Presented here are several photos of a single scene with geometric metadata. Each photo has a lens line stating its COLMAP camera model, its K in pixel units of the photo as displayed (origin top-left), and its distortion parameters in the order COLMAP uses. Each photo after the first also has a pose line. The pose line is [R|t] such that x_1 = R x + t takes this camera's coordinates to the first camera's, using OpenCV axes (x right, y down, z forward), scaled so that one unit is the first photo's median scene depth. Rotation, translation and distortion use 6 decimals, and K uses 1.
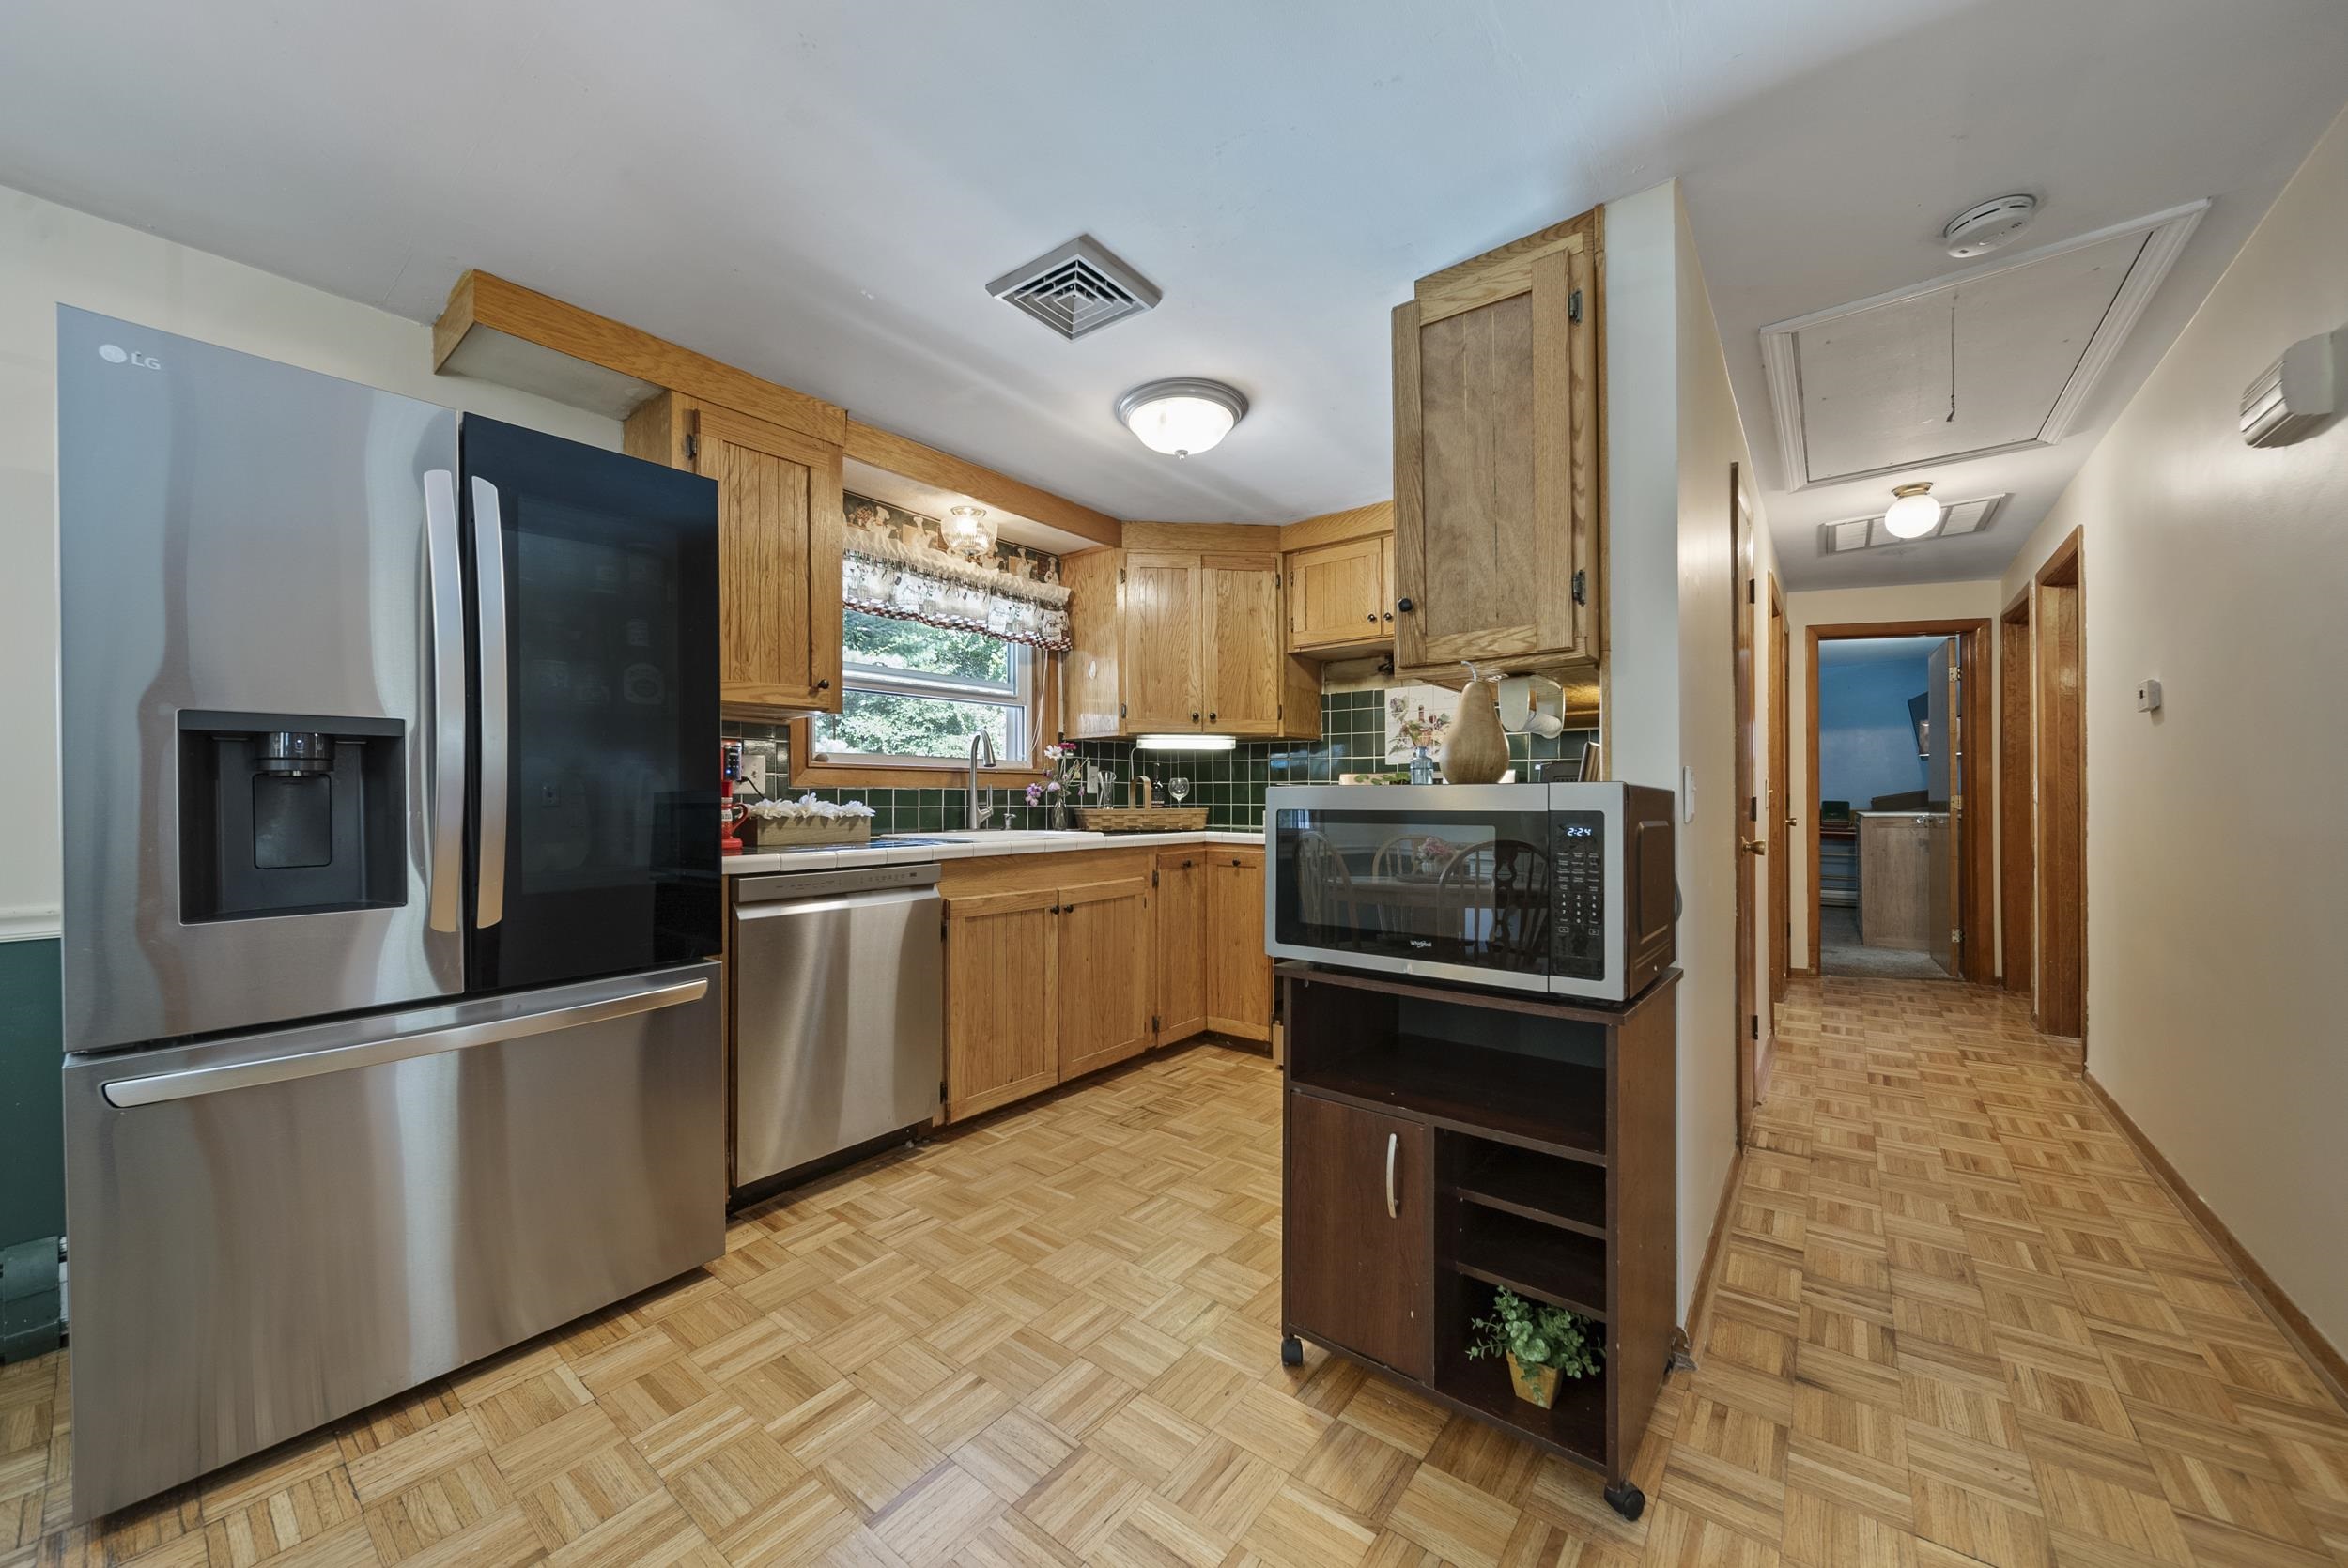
lens RADIAL K [[836.8, 0, 1168.5], [0, 836.8, 796.5], [0, 0, 1]] dist [0.002119, -0.001127]
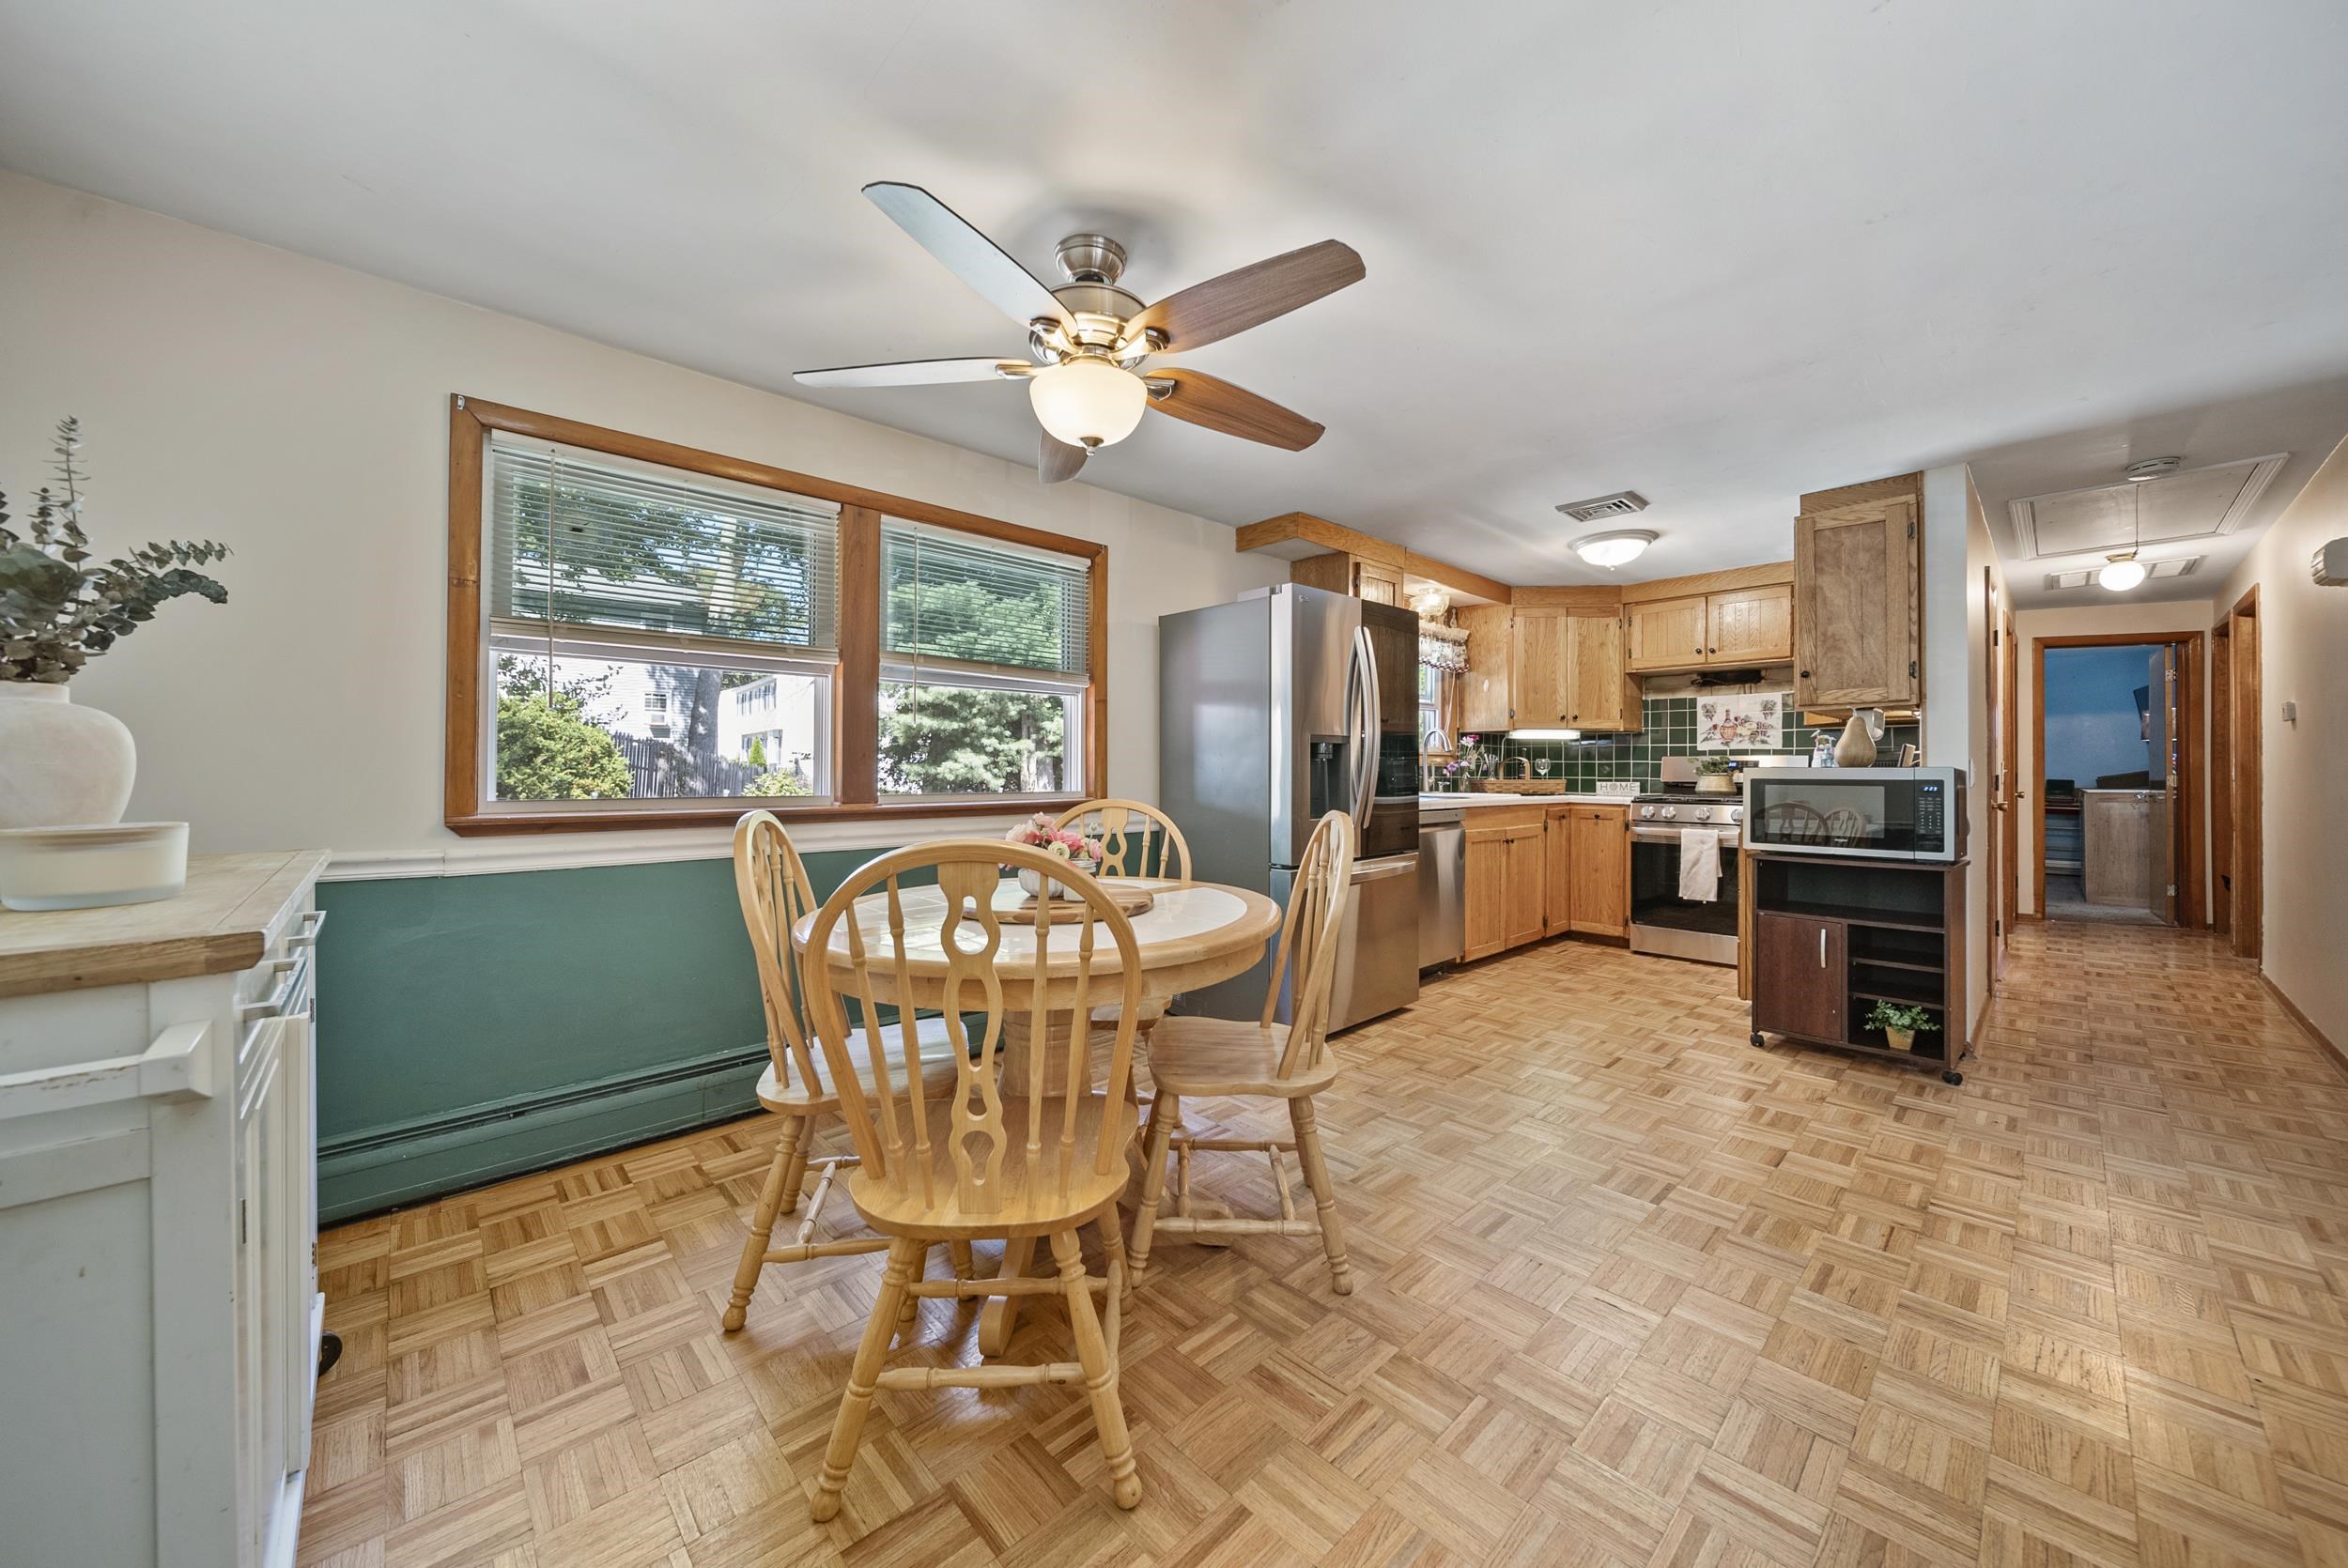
lens RADIAL K [[836.8, 0, 1171.8], [0, 836.8, 766.5], [0, 0, 1]] dist [0.002119, -0.001127]
pose [[0.989700, 0.006528, -0.143006, -0.525949], [-0.007191, 0.999966, -0.004123, 0.002018], [0.142974, 0.005109, 0.989713, -0.667262]]
